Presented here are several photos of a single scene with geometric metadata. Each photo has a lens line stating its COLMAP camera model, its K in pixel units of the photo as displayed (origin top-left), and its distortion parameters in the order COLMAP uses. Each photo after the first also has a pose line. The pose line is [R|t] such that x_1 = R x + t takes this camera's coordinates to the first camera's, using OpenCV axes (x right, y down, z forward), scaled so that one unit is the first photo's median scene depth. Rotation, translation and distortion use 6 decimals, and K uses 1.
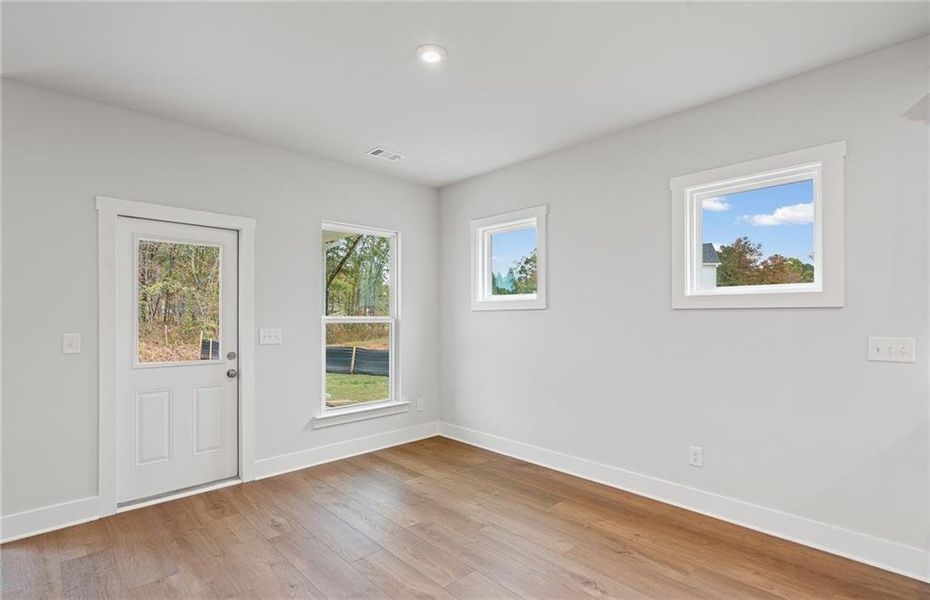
lens RADIAL K [[446.2, 0, 464.8], [0, 446.2, 314.3], [0, 0, 1]] dist [-0.017599, -0.000013]
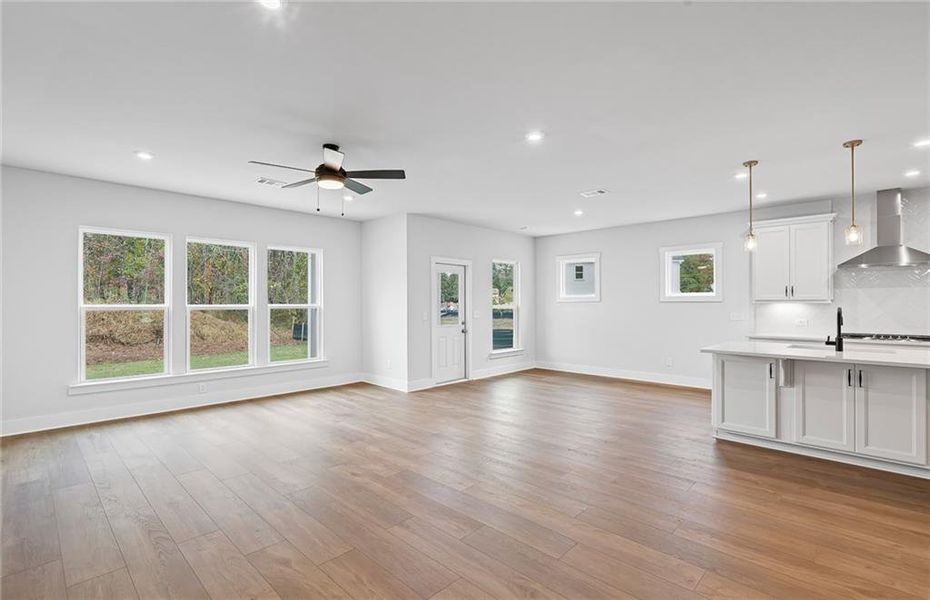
lens RADIAL K [[421.9, 0, 465.5], [0, 421.9, 313.2], [0, 0, 1]] dist [0.000652, 0.000094]
pose [[0.998969, -0.002286, 0.045339, -0.553798], [0.001256, 0.999741, 0.022732, -0.002719], [-0.045379, -0.022651, 0.998713, -0.992502]]
